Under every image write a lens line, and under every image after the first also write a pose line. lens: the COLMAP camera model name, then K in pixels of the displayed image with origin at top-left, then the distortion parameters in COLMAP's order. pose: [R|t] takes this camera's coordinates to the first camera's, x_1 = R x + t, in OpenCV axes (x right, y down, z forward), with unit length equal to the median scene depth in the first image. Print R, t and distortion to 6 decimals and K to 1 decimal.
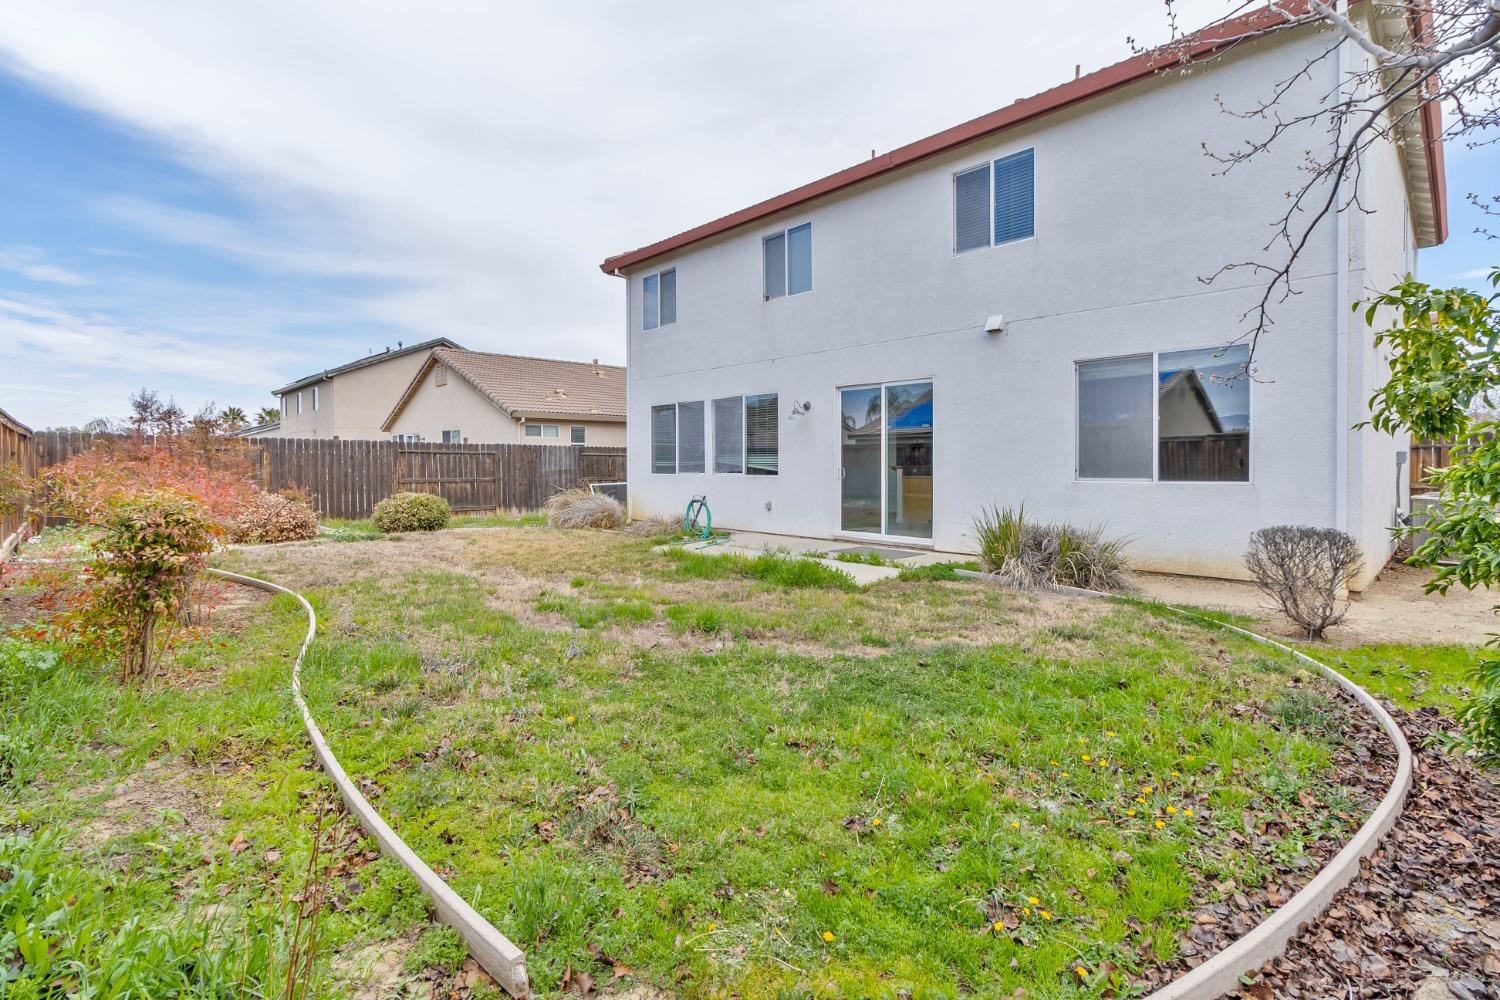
lens RADIAL K [[690.7, 0, 741.8], [0, 690.7, 481.1], [0, 0, 1]] dist [0.000951, -0.000119]
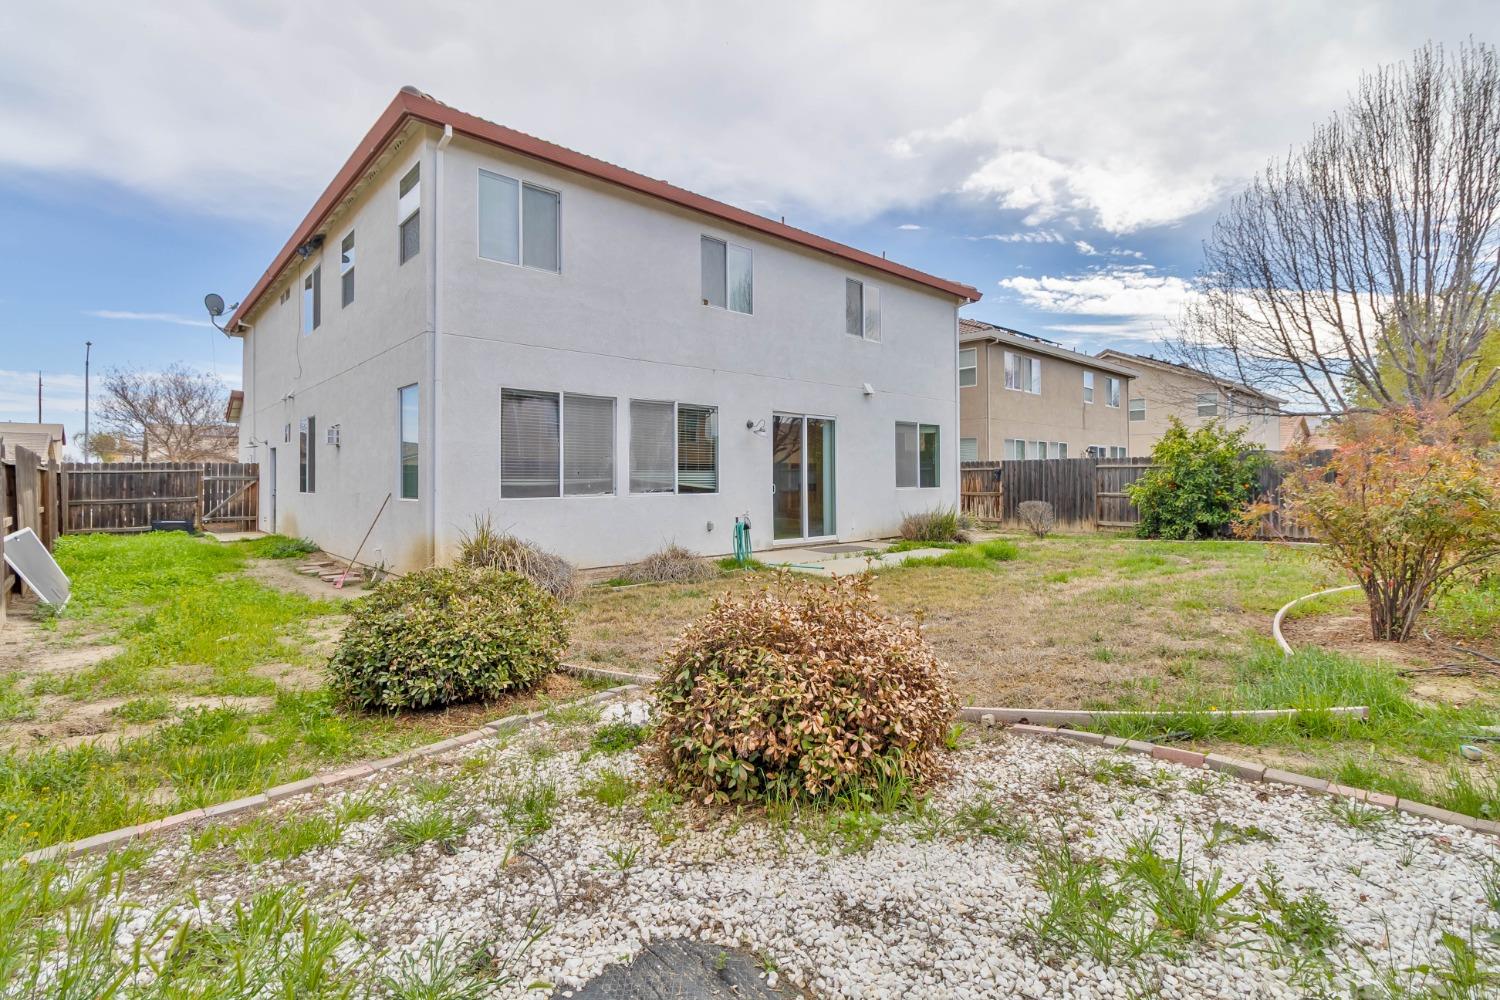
lens RADIAL K [[690.7, 0, 741.8], [0, 690.7, 481.1], [0, 0, 1]] dist [0.000951, -0.000119]
pose [[0.020454, -0.000100, 0.999791, -0.871450], [0.031811, 0.999494, -0.000551, -0.022458], [-0.999285, 0.031815, 0.020447, 0.924354]]
